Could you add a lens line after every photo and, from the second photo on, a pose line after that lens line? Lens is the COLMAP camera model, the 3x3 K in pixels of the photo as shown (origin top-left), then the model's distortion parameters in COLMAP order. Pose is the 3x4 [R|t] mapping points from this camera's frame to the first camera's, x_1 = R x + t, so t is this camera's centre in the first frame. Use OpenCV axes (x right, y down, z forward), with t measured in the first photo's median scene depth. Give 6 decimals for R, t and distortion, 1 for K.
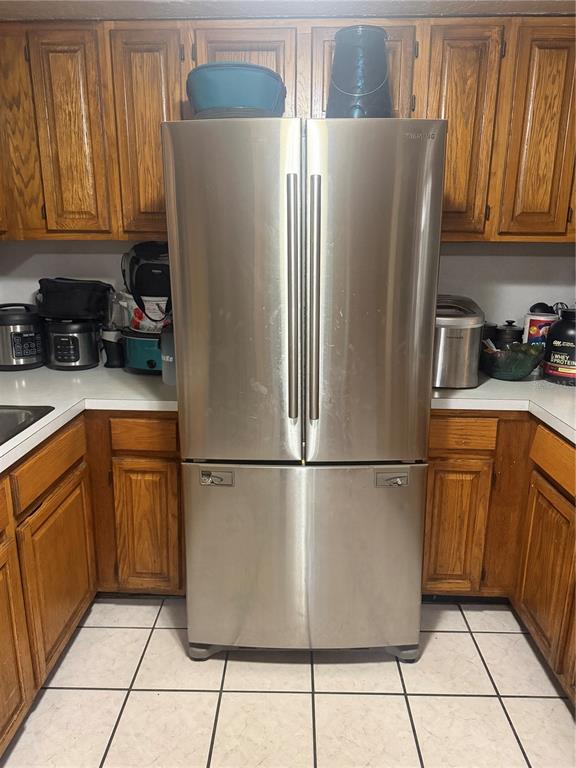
lens RADIAL K [[542.4, 0, 286.0], [0, 542.4, 382.9], [0, 0, 1]] dist [0.031355, -0.034541]
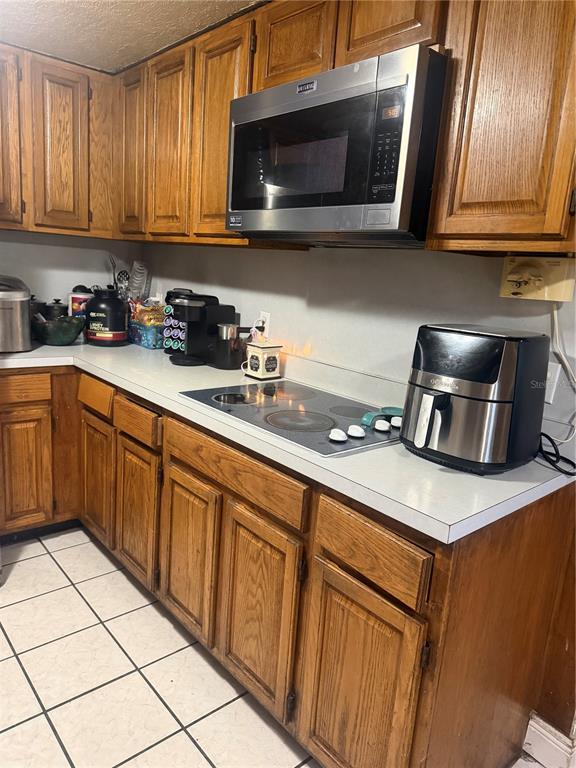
lens RADIAL K [[542.4, 0, 288.7], [0, 542.4, 384.5], [0, 0, 1]] dist [0.031355, -0.034541]
pose [[0.738095, -0.098379, 0.667486, -0.042514], [0.097396, 0.994486, 0.038875, 0.090736], [-0.667630, 0.036317, 0.743606, -0.278439]]
